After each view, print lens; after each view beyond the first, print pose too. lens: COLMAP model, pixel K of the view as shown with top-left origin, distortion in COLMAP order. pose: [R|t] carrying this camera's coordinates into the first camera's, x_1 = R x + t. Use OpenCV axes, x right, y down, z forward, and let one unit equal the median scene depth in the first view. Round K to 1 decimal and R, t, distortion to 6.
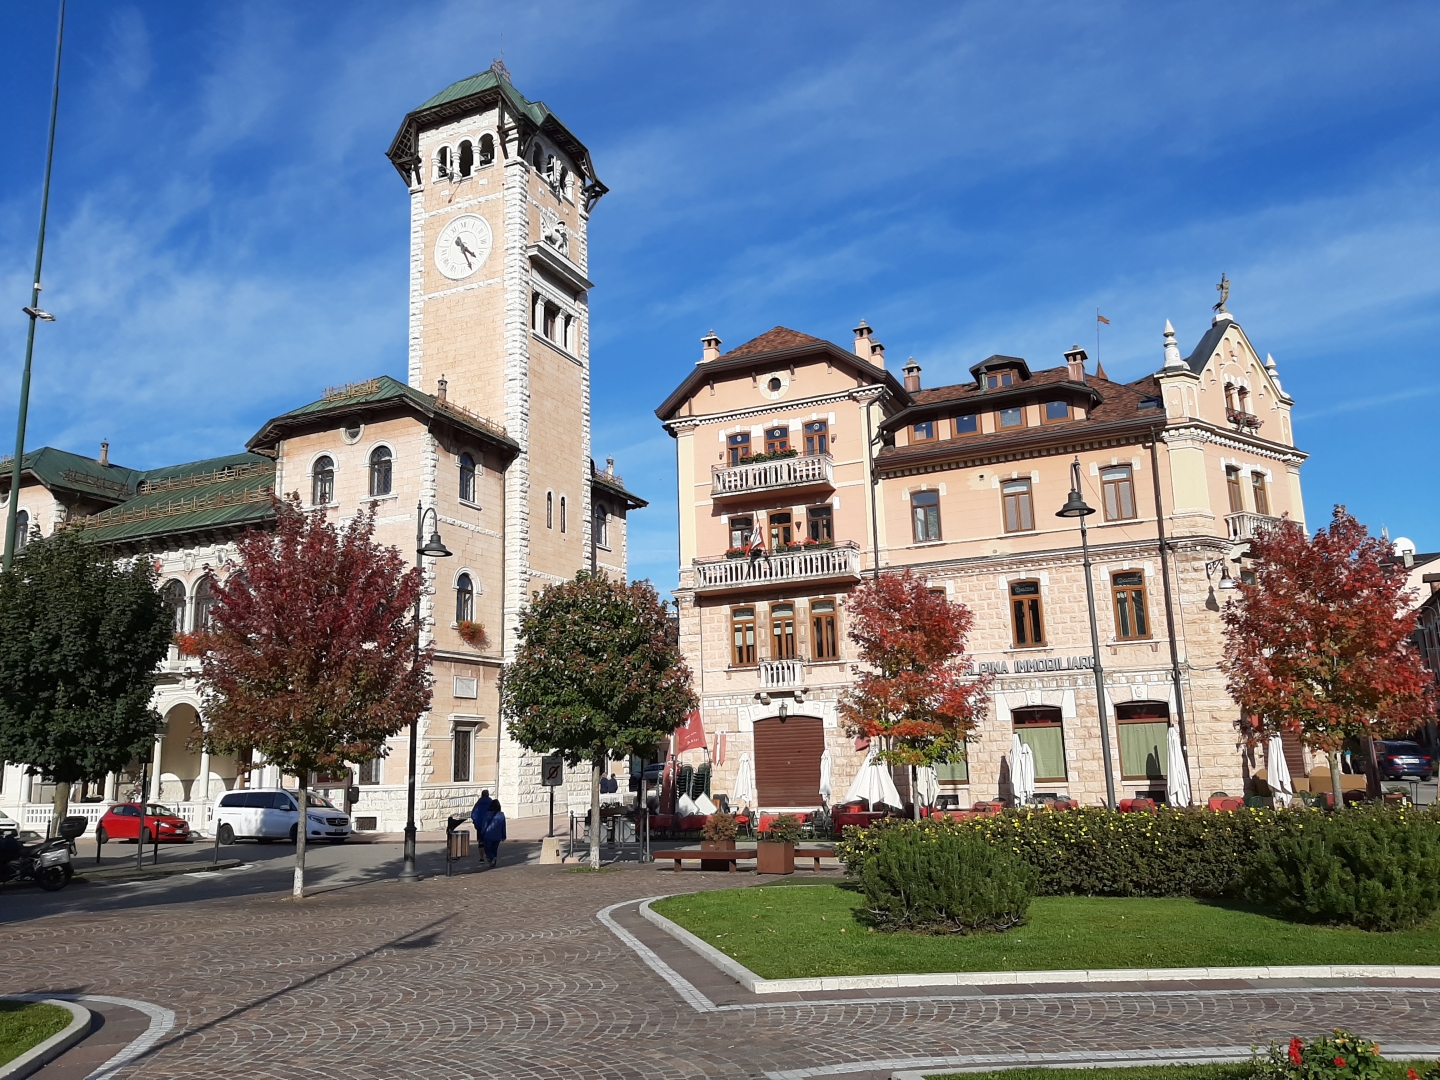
lens RADIAL K [[1088.0, 0, 721.6], [0, 1088.0, 549.3], [0, 0, 1]] dist [0.011709, 0.000637]
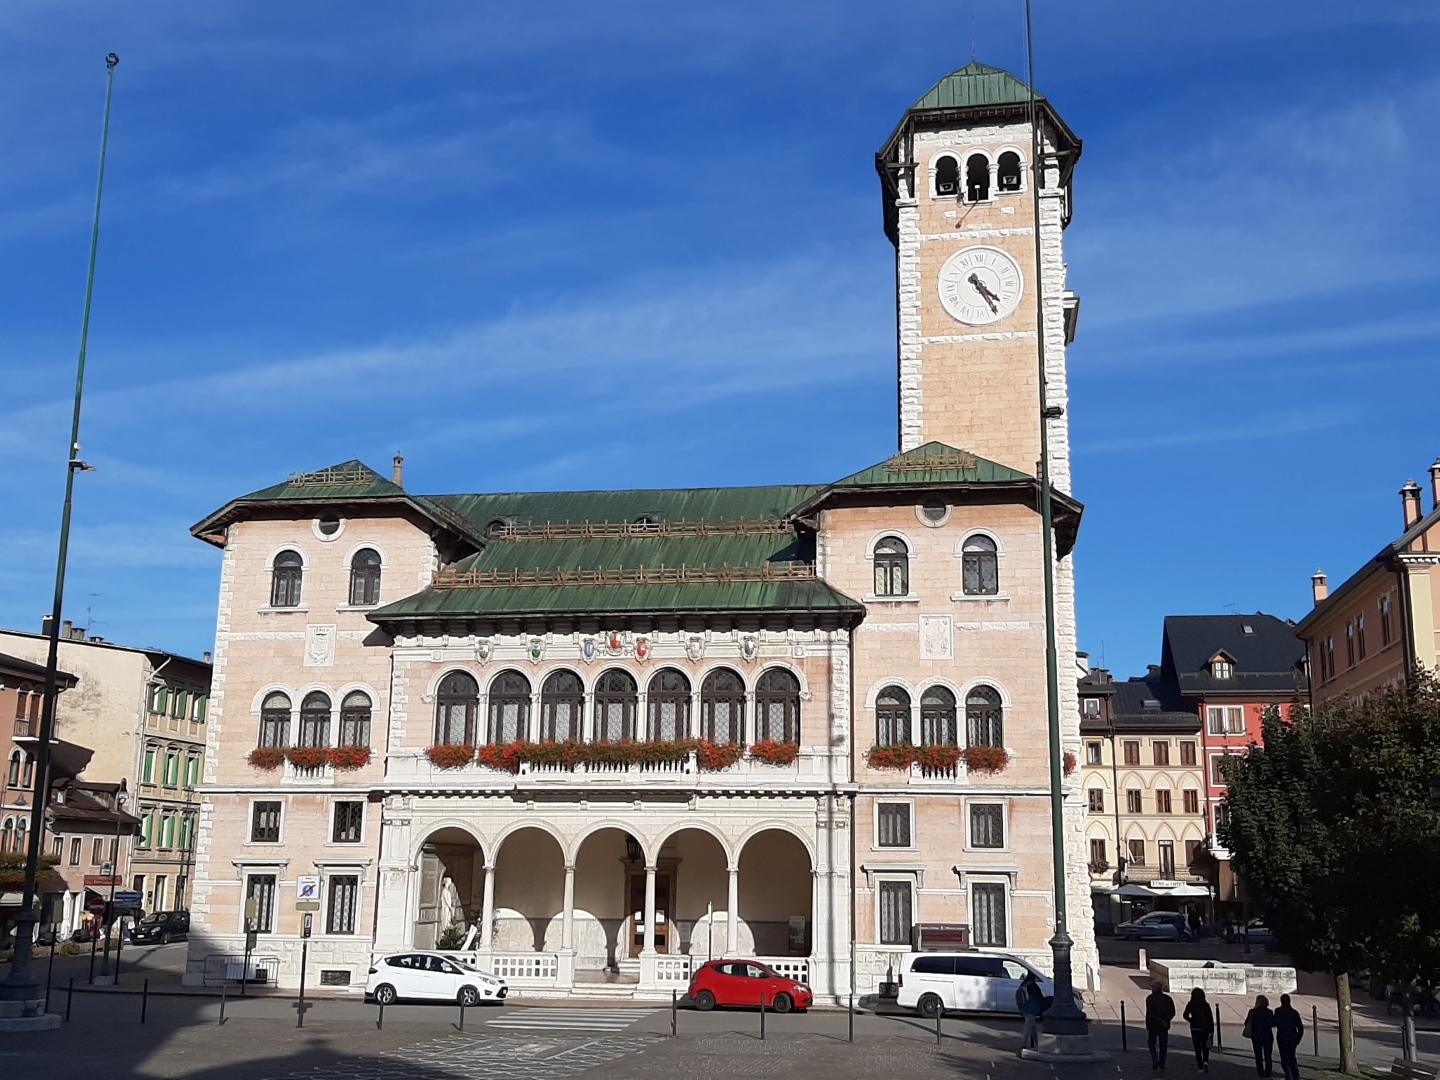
lens RADIAL K [[1539.2, 0, 719.6], [0, 1539.2, 532.7], [0, 0, 1]] dist [0.120141, 0.000000]
pose [[0.969771, 0.095228, 0.224667, -0.672419], [-0.089136, 0.995327, -0.037127, -0.029984], [-0.227153, 0.015979, 0.973728, -0.095697]]
